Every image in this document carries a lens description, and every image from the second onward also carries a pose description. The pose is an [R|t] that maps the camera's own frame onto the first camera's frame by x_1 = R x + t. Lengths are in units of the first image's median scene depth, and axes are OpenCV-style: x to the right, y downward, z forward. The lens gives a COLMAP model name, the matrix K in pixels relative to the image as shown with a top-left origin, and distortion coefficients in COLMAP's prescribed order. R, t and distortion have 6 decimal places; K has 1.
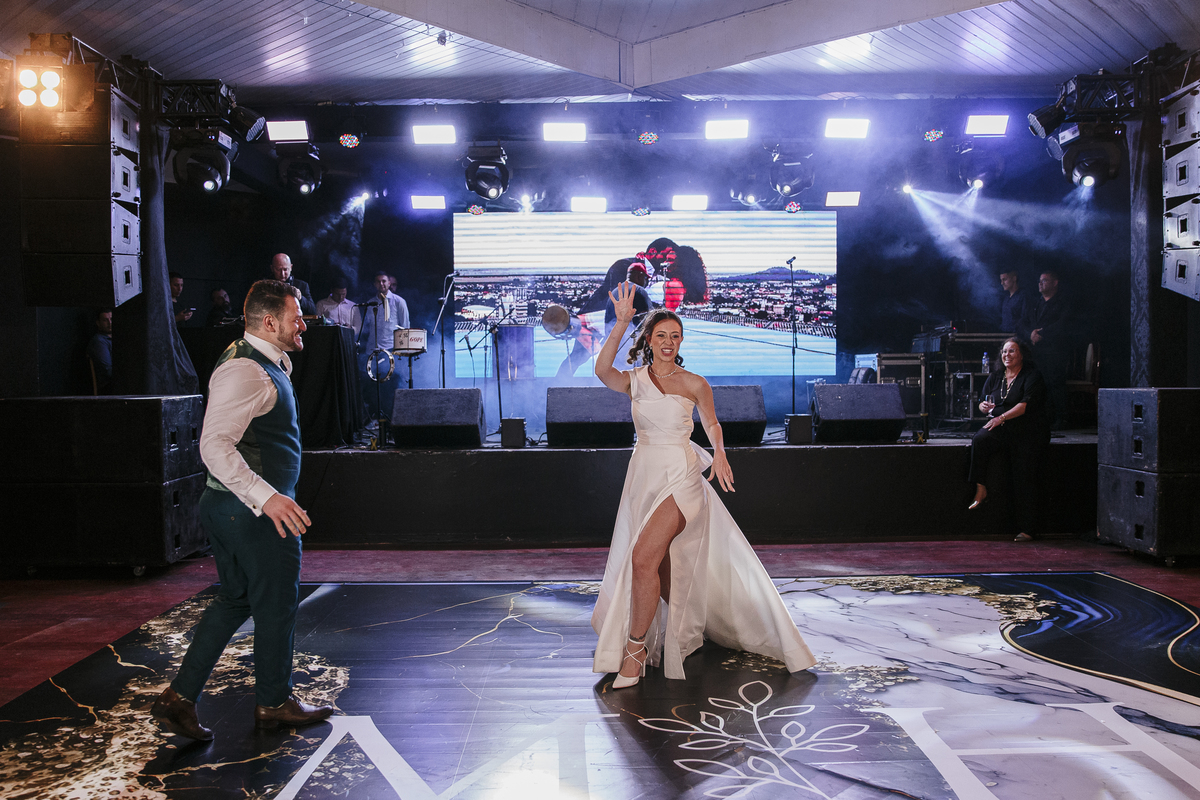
lens RADIAL K [[982.8, 0, 593.4], [0, 982.8, 411.9], [0, 0, 1]] dist [-0.112155, 0.092464]
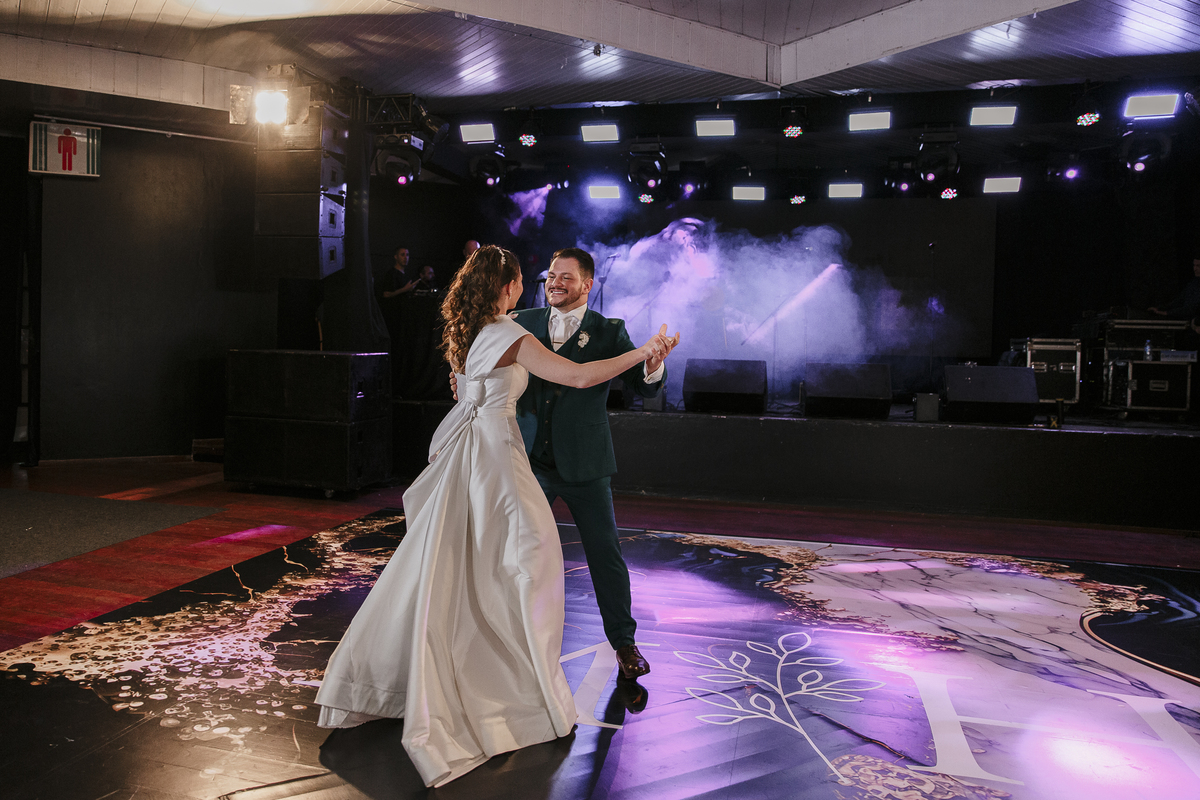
lens RADIAL K [[900.8, 0, 531.2], [0, 900.8, 360.0], [0, 0, 1]] dist [-0.108259, 0.085114]
pose [[0.955738, 0.037751, -0.291788, 0.128633], [-0.044984, 0.998823, -0.018115, 0.004731], [0.290761, 0.030439, 0.956312, -0.030177]]
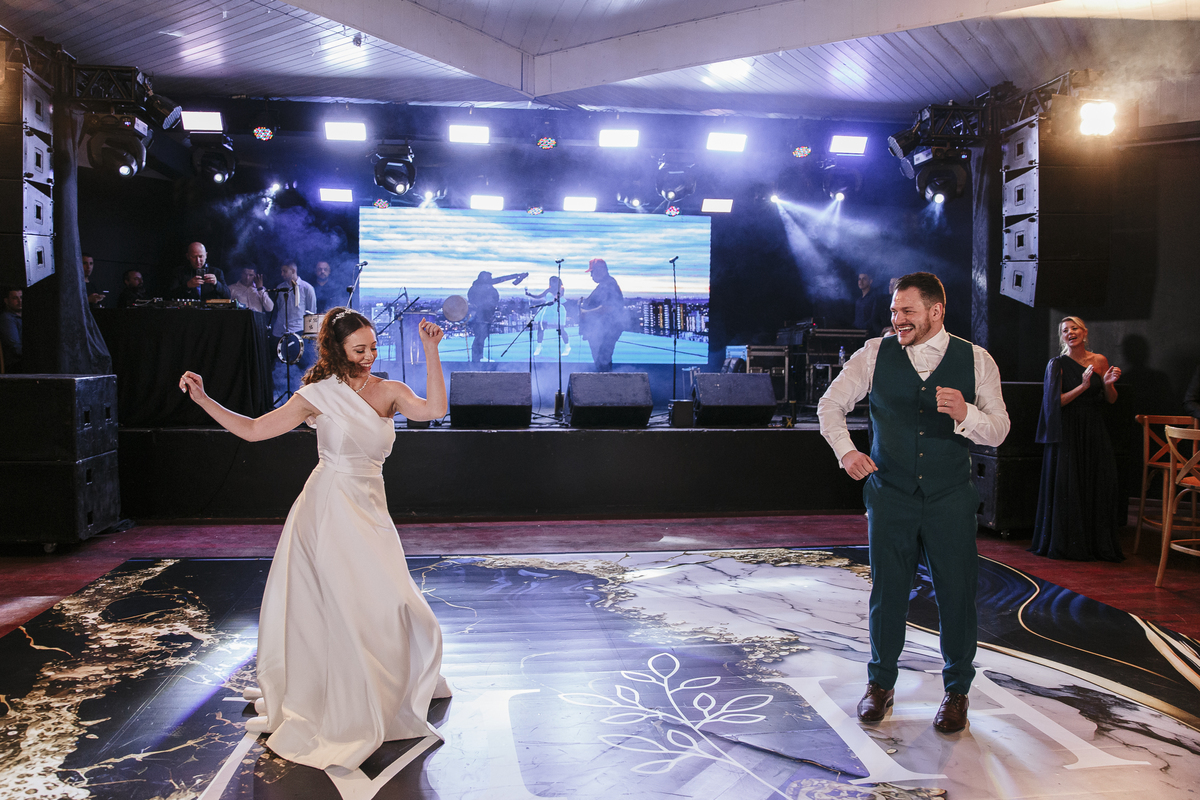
lens RADIAL K [[883.0, 0, 582.3], [0, 883.0, 398.1], [0, 0, 1]] dist [-0.110663, 0.085967]
pose [[0.992373, 0.012688, 0.122616, -0.034982], [-0.013661, 0.999881, 0.007098, -0.008415], [-0.122511, -0.008718, 0.992429, 0.045726]]
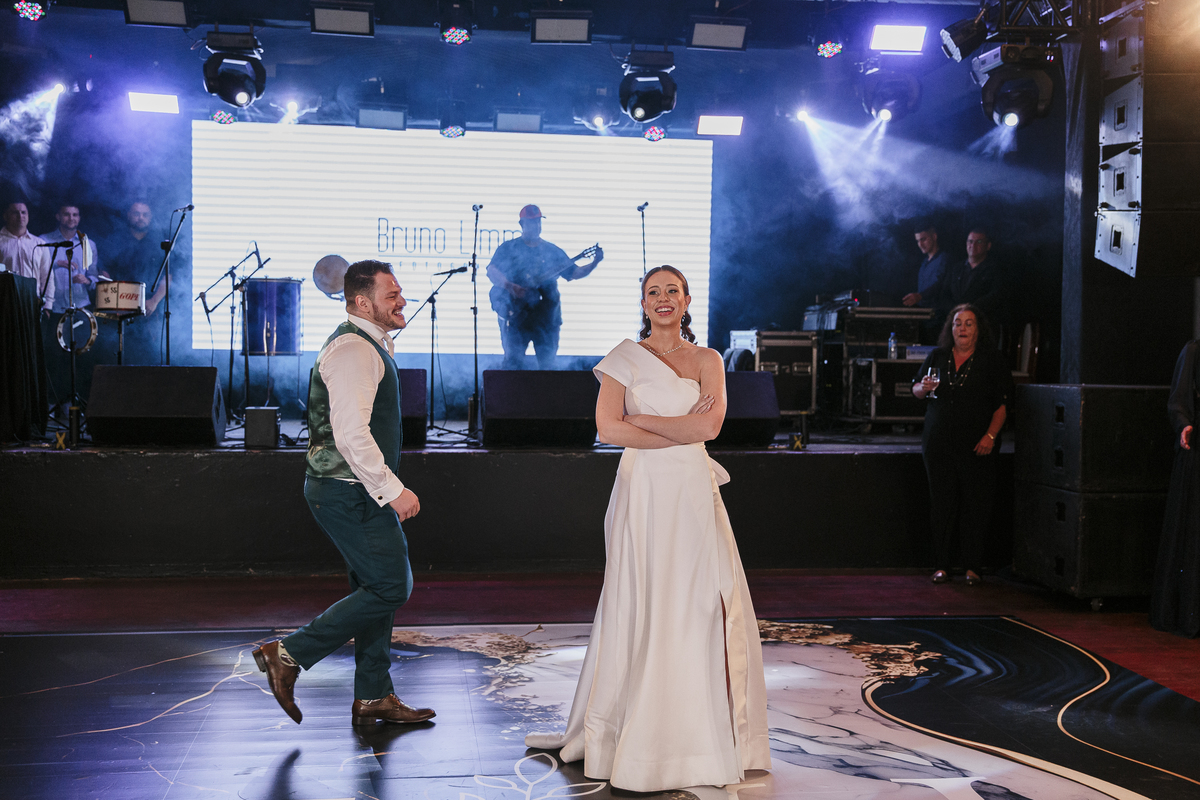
lens RADIAL K [[1351.1, 0, 609.4], [0, 1351.1, 393.4], [0, 0, 1]] dist [-0.001400, 0.139492]
pose [[0.989608, 0.018526, 0.142590, 0.050794], [-0.018240, 0.999828, -0.003314, -0.009401], [-0.142627, 0.000679, 0.989776, -0.073363]]
